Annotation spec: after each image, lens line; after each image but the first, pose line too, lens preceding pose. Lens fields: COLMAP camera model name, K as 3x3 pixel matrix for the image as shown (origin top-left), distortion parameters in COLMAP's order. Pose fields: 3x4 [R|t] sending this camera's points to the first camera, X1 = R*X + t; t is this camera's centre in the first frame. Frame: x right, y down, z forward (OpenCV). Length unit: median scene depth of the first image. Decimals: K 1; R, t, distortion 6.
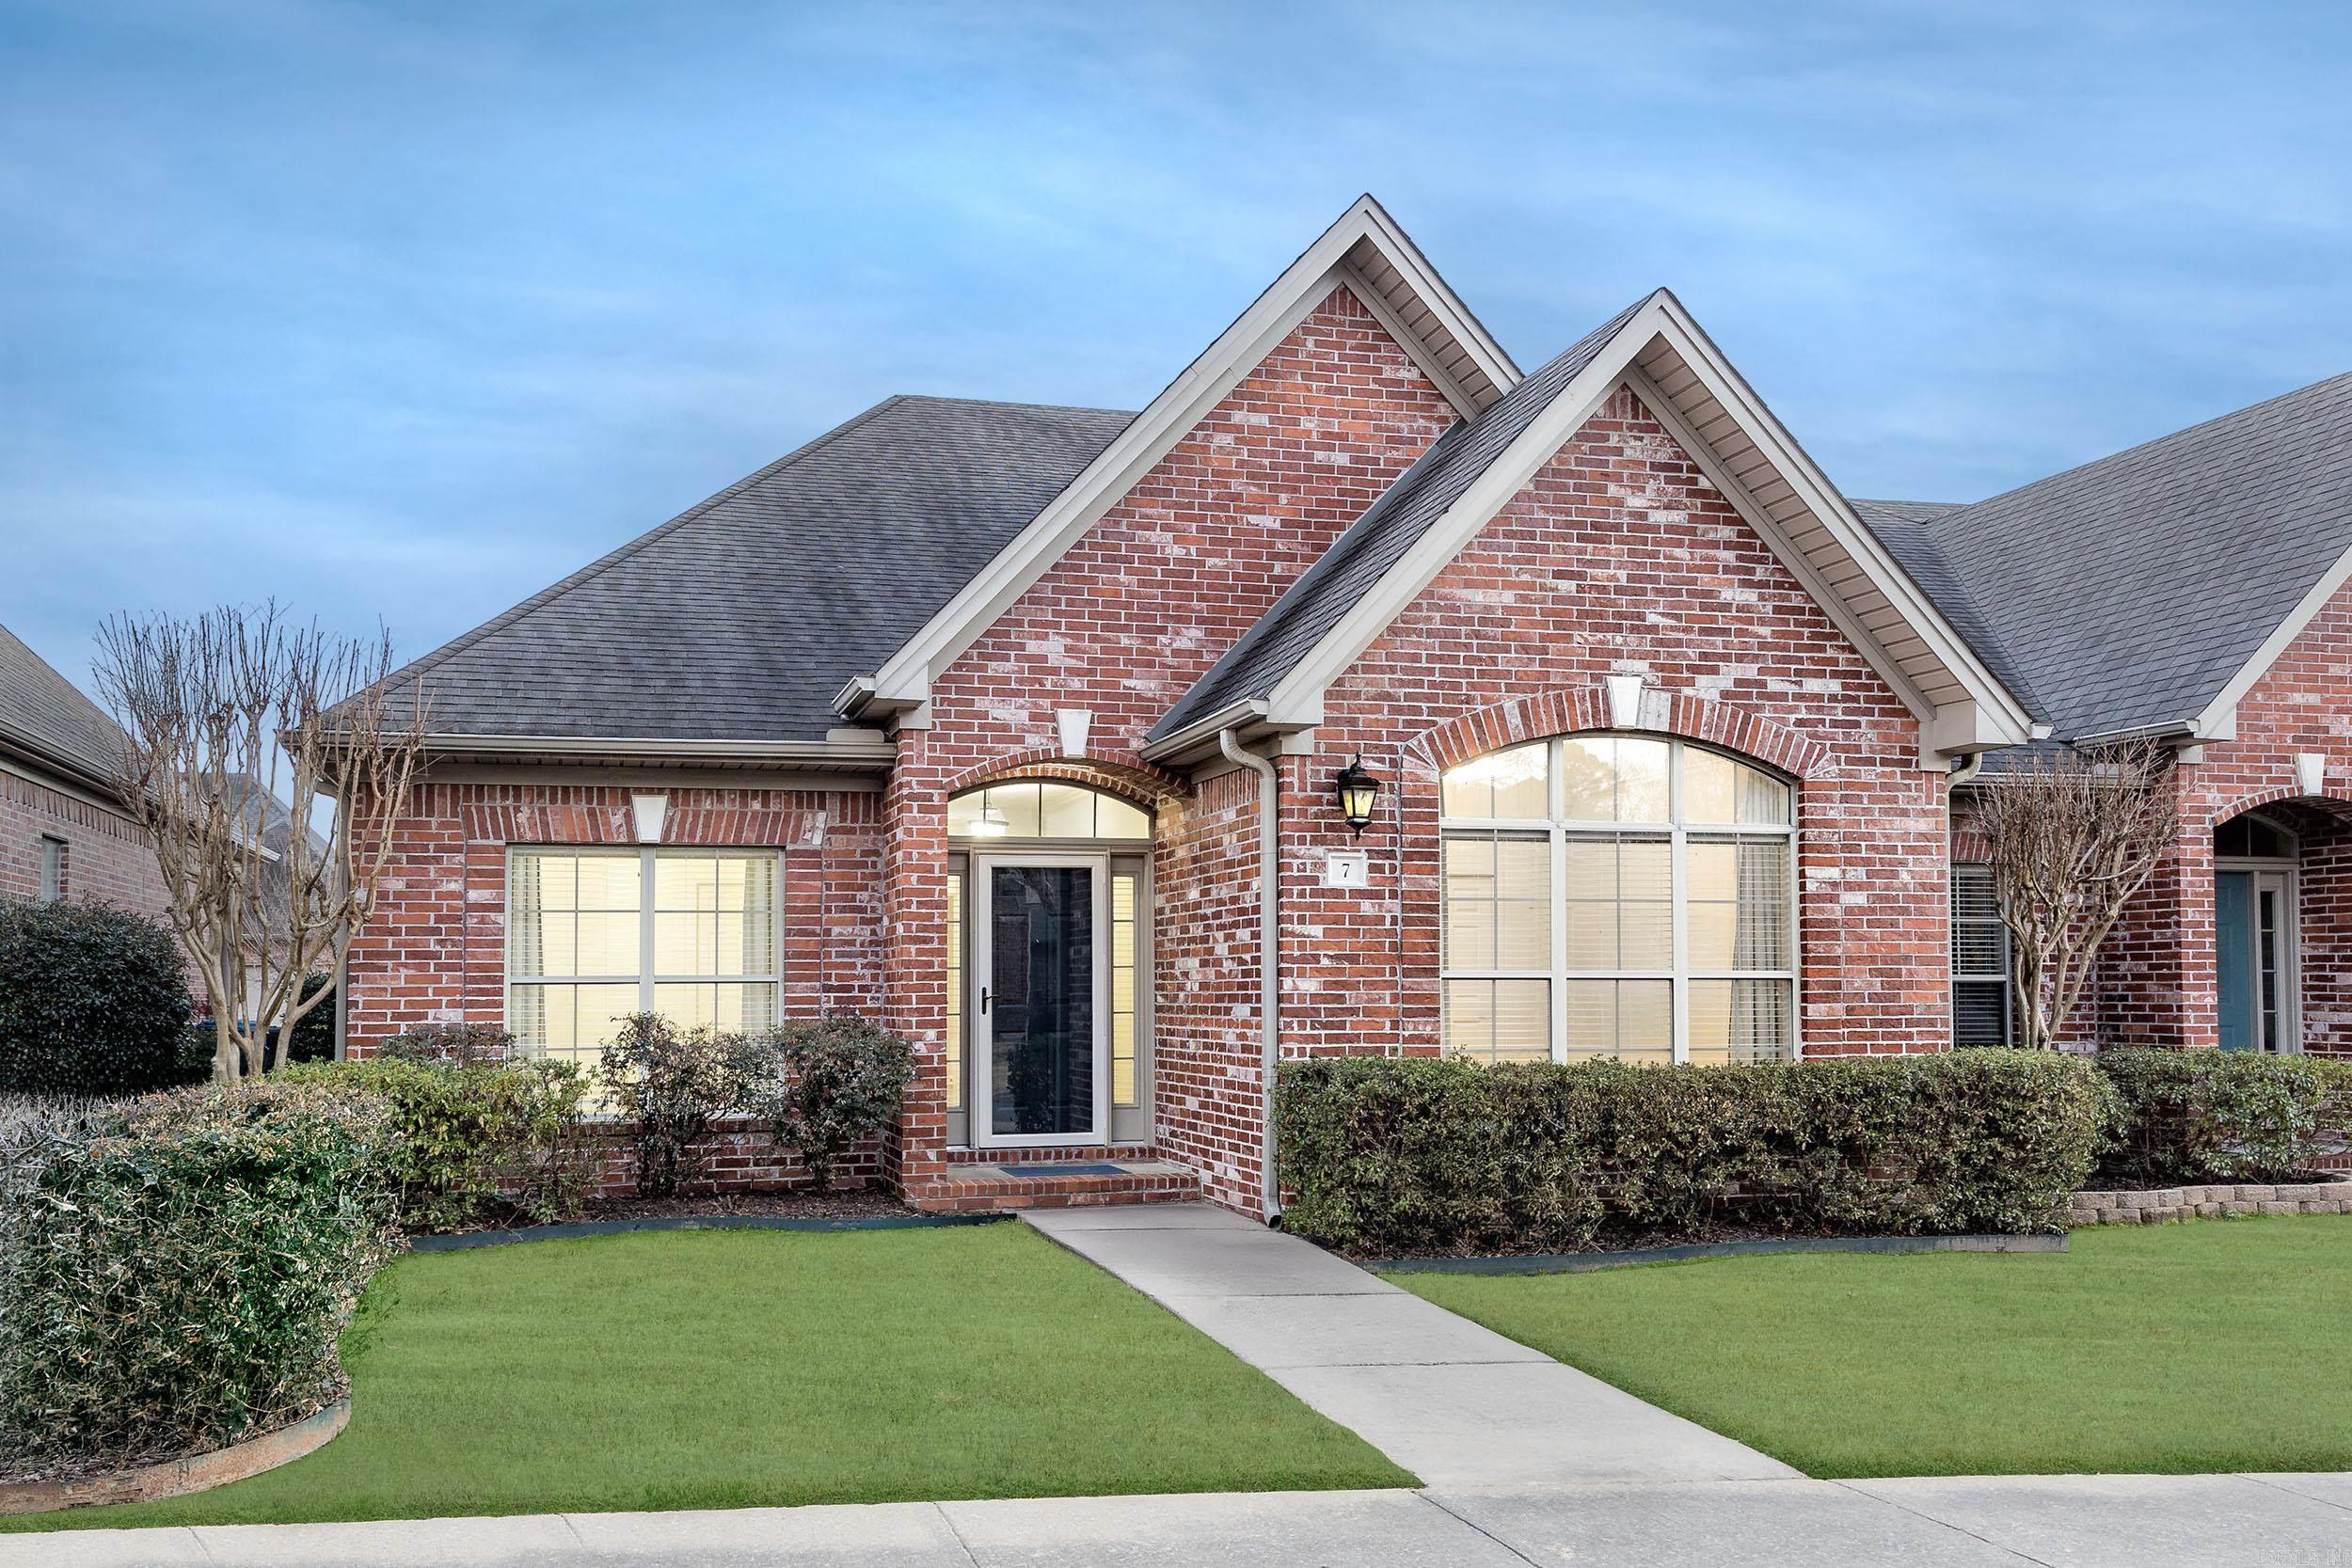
lens RADIAL K [[1277.3, 0, 1192.3], [0, 1277.3, 778.6], [0, 0, 1]] dist [0.033188, -0.000838]
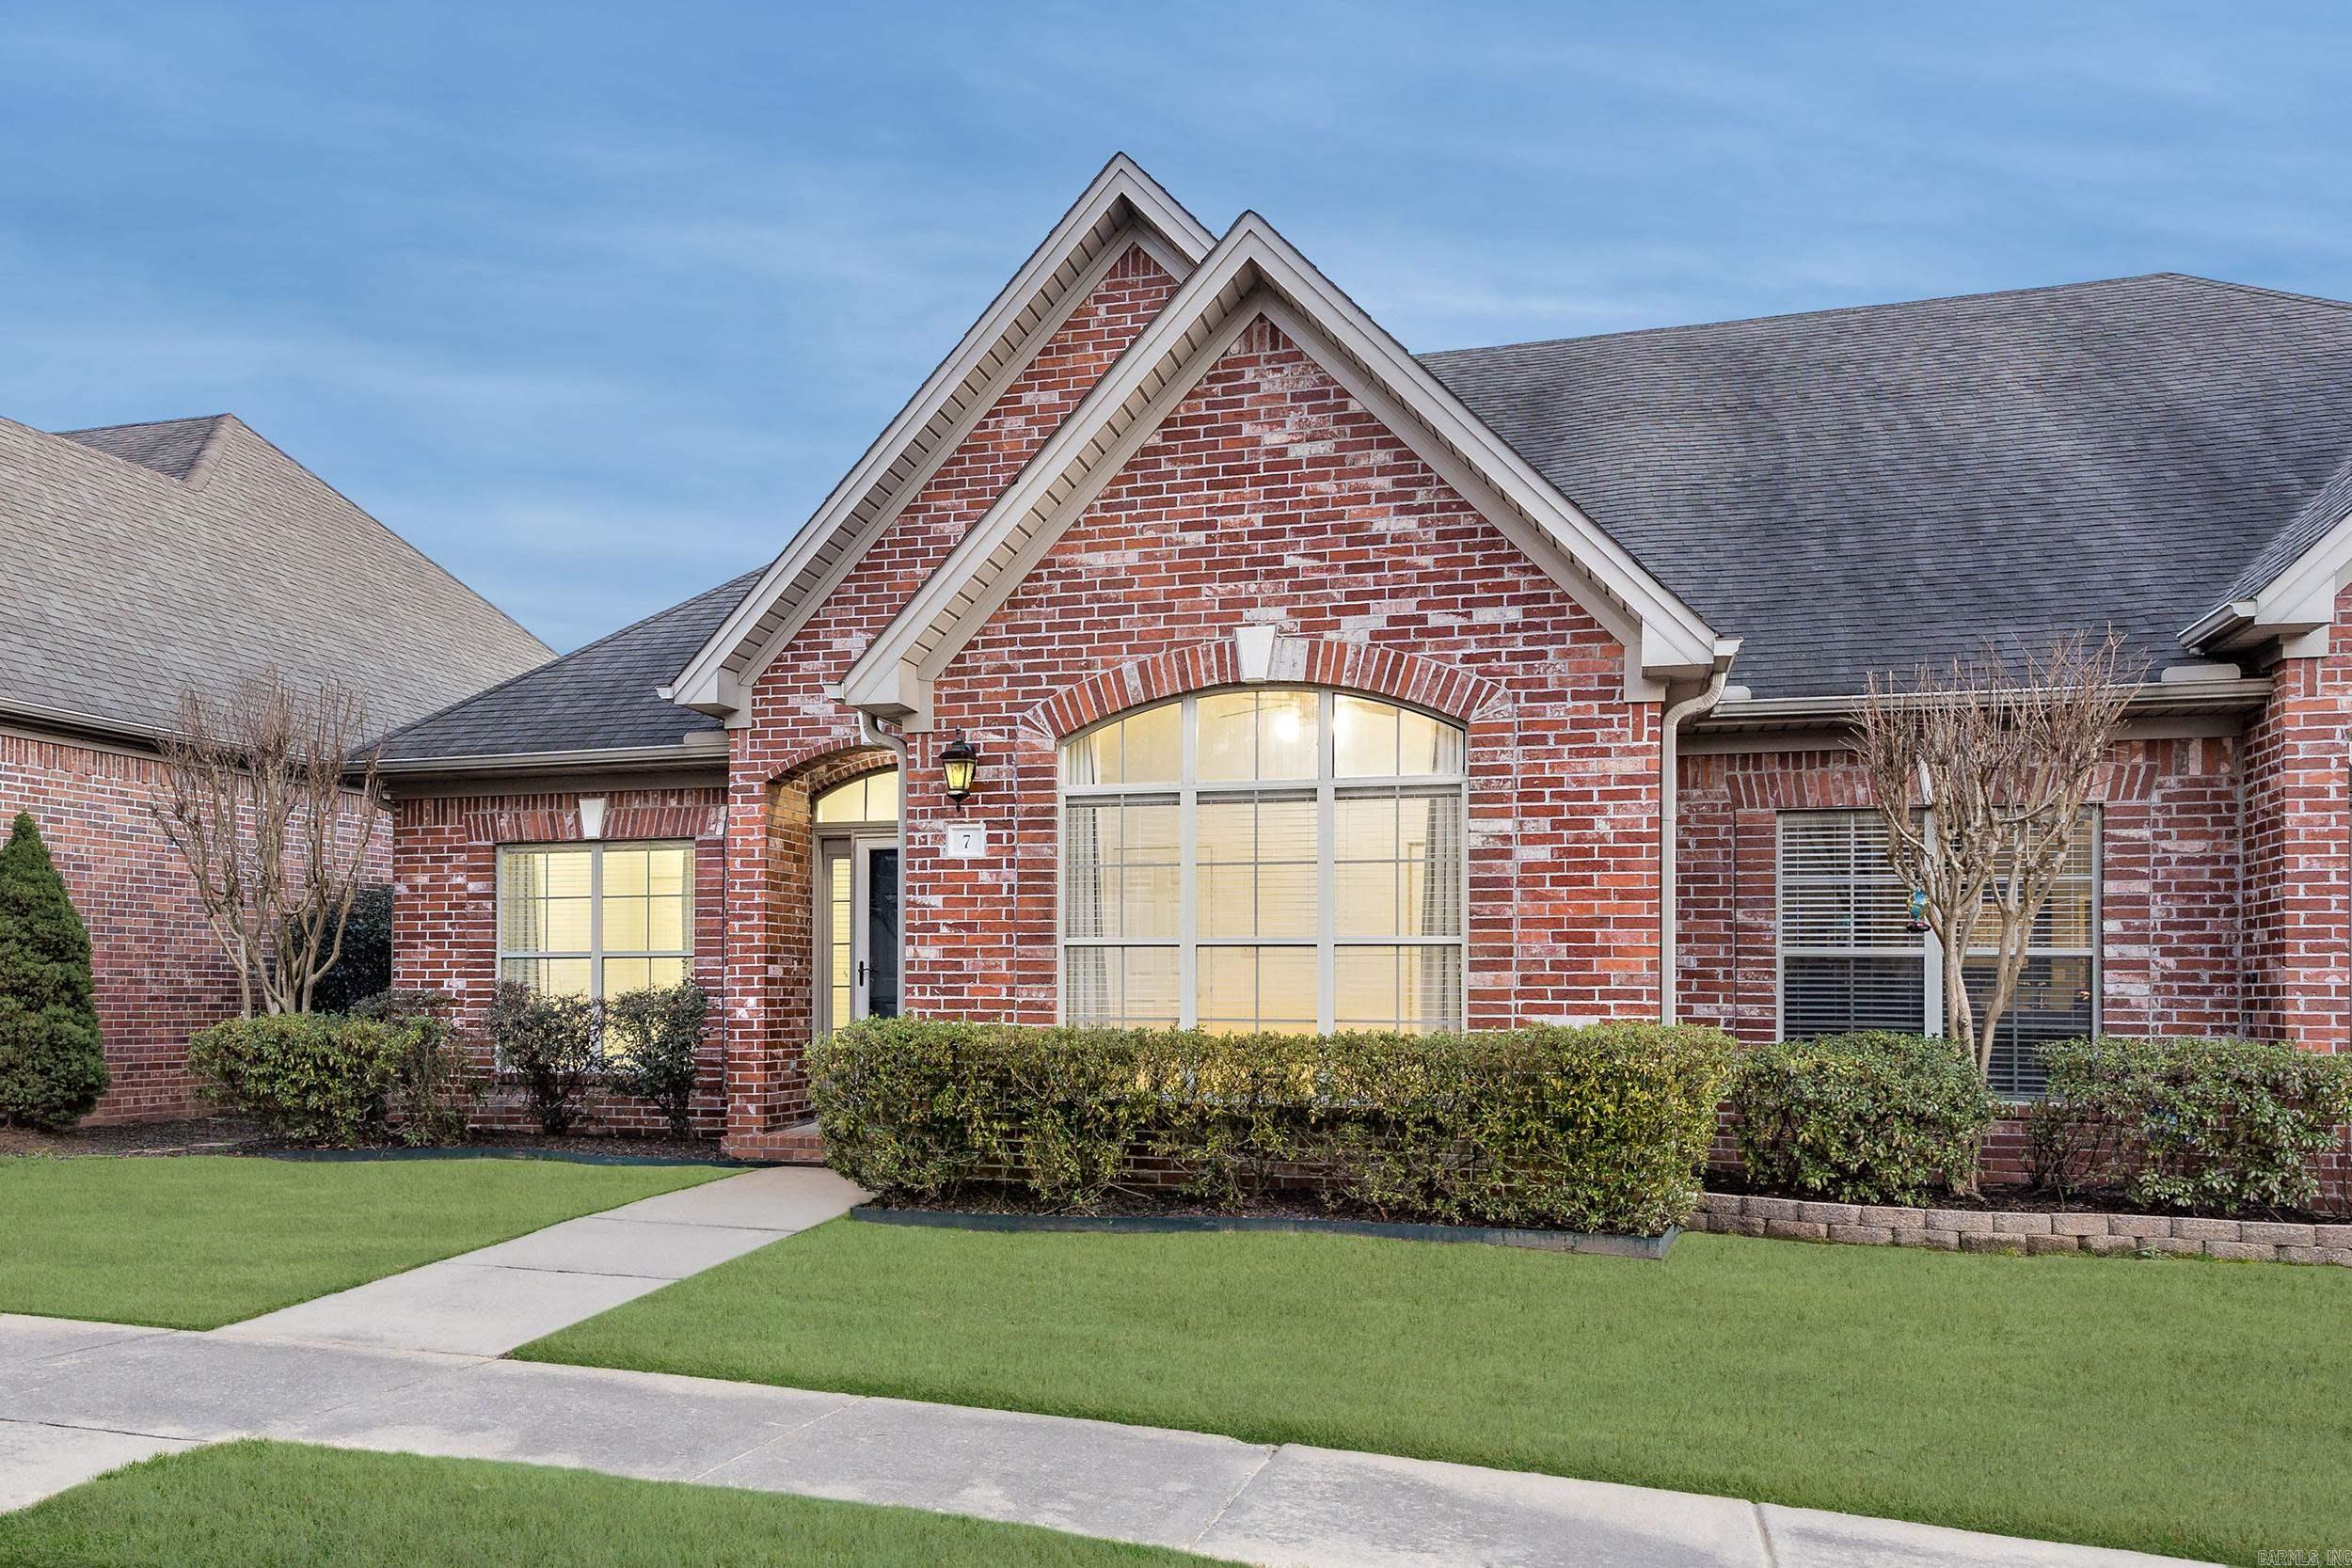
lens RADIAL K [[1303.9, 0, 1176.0], [0, 1303.9, 784.0], [0, 0, 1]] dist [0.037550, 0.000398]
pose [[0.927360, -0.050914, -0.370690, 0.619212], [0.054978, 0.998487, 0.000398, 0.031984], [0.370109, -0.020749, 0.928757, 0.081857]]
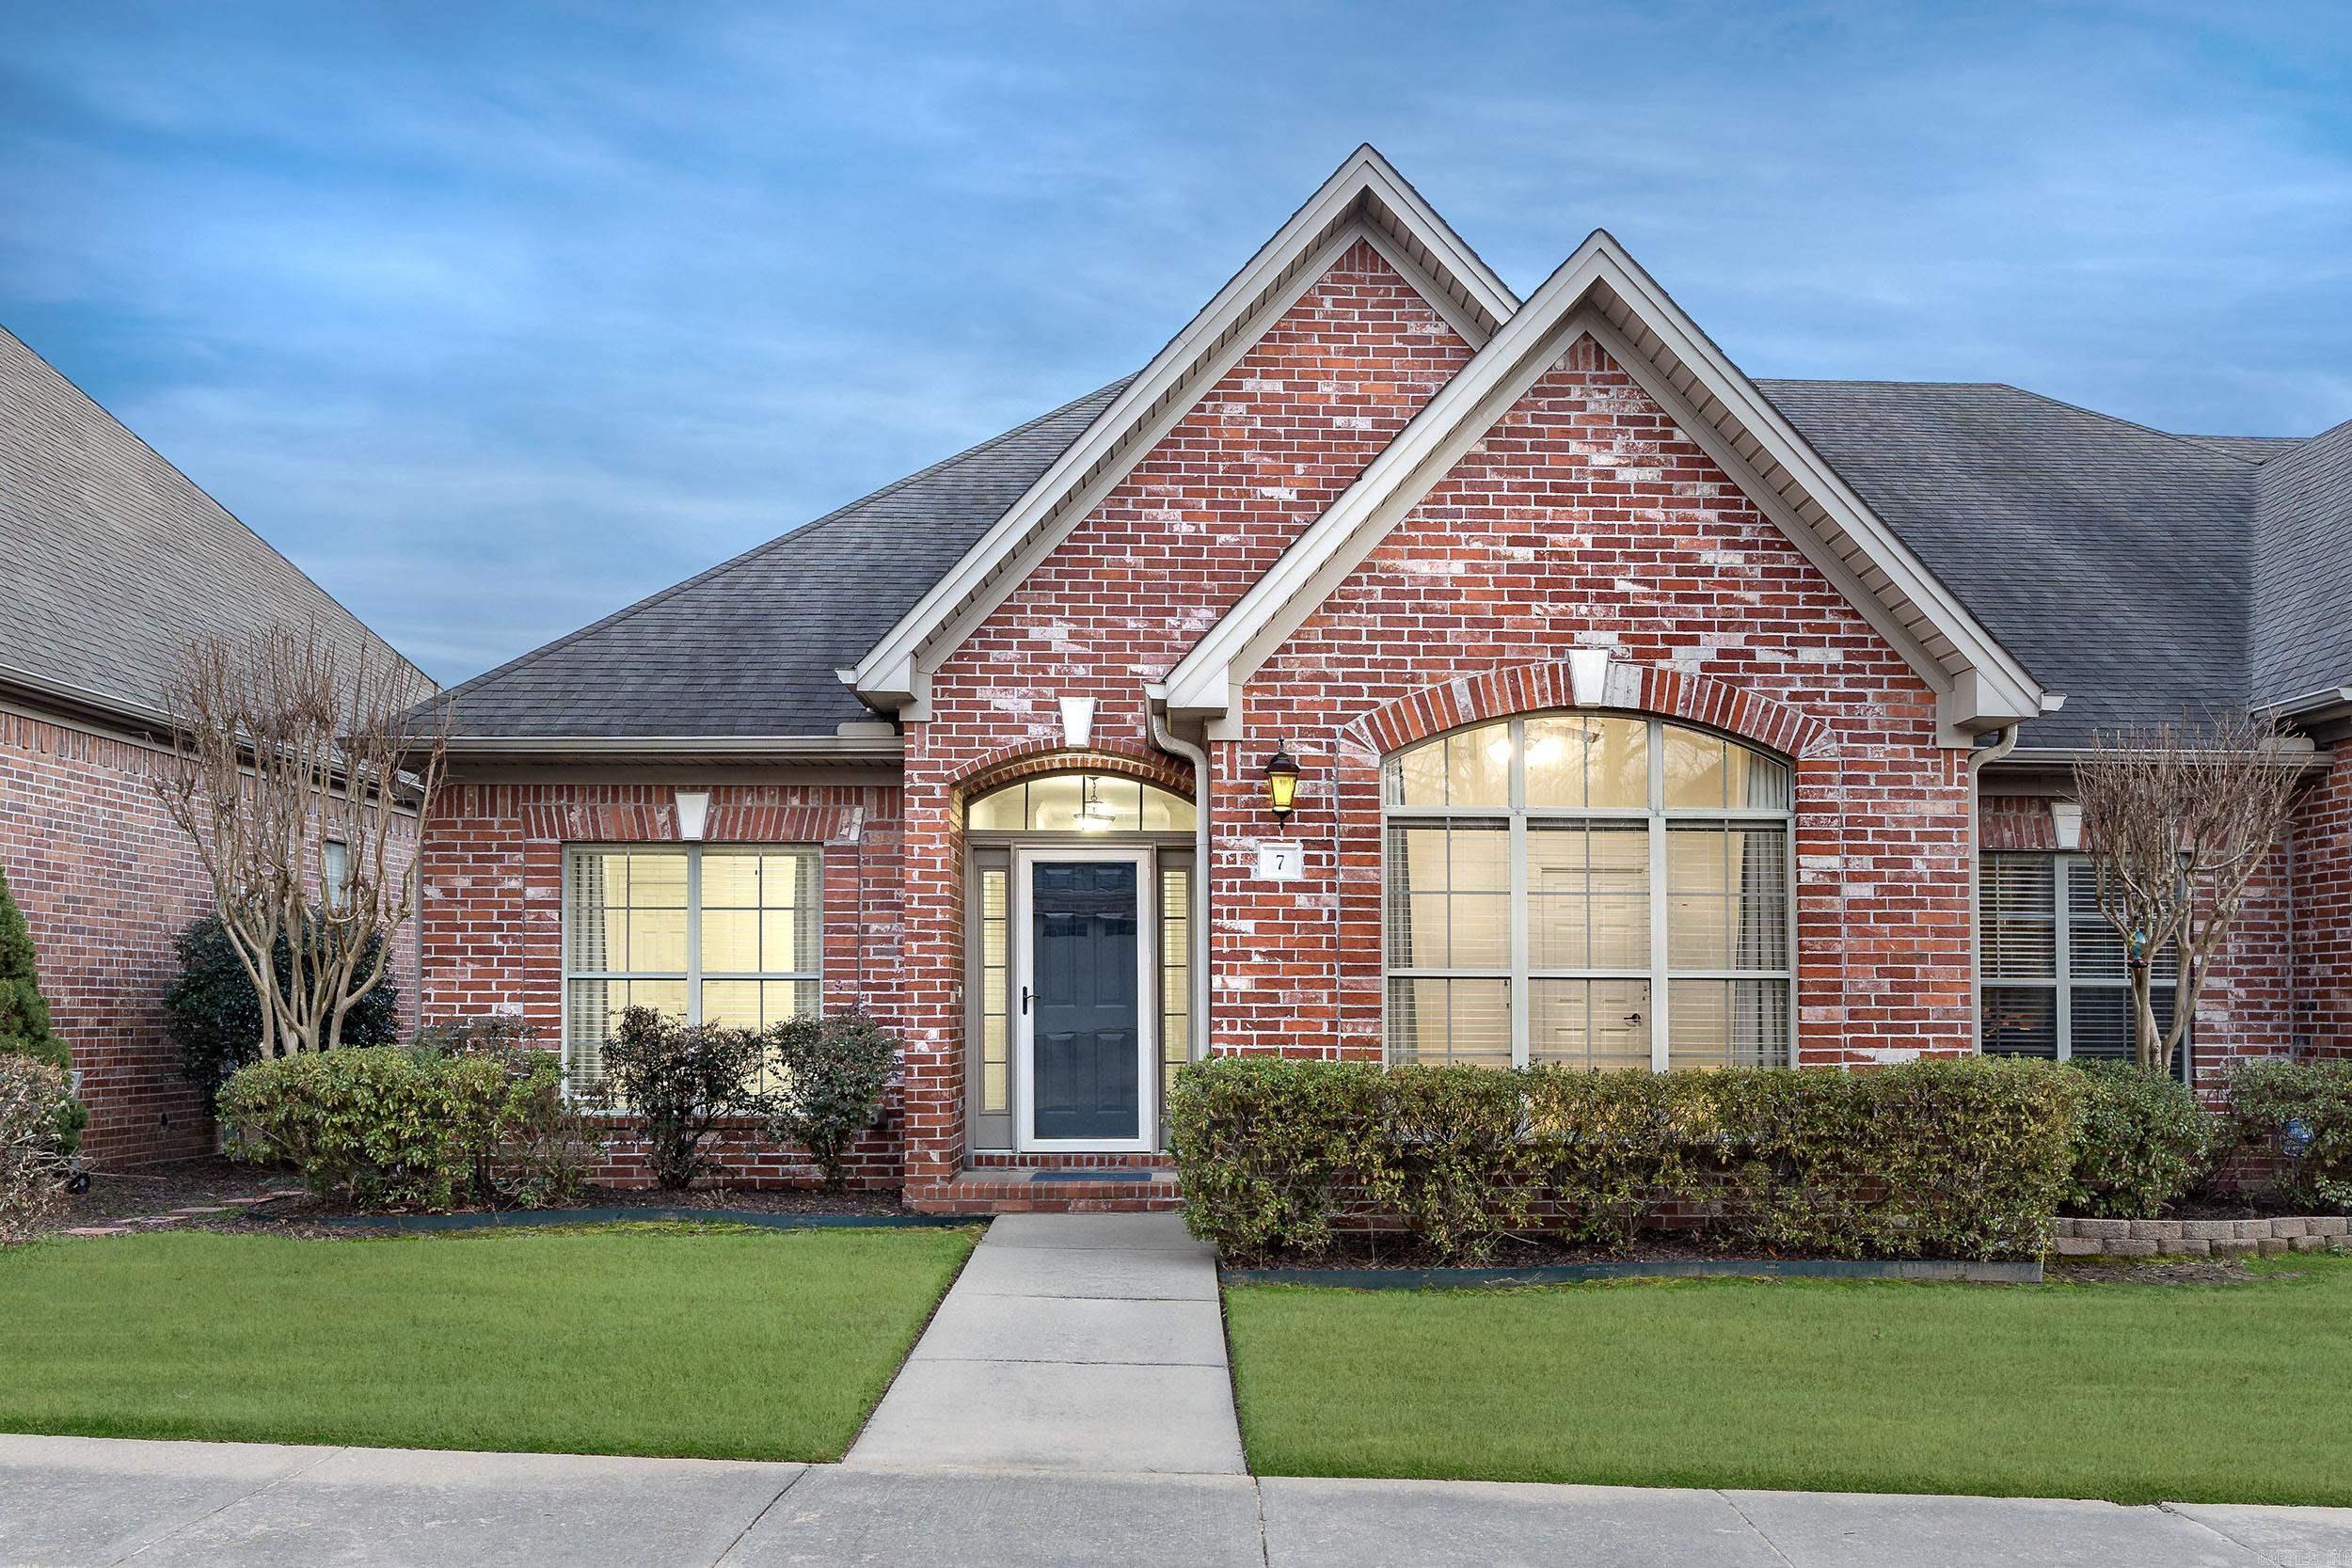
lens RADIAL K [[1341.7, 0, 1059.1], [0, 1341.7, 770.0], [0, 0, 1]] dist [-0.000794, 0.002978]
pose [[0.991339, -0.013006, -0.130683, 0.082764], [0.013091, 0.999914, -0.000210, 0.001739], [0.130675, -0.001502, 0.991424, -0.002997]]
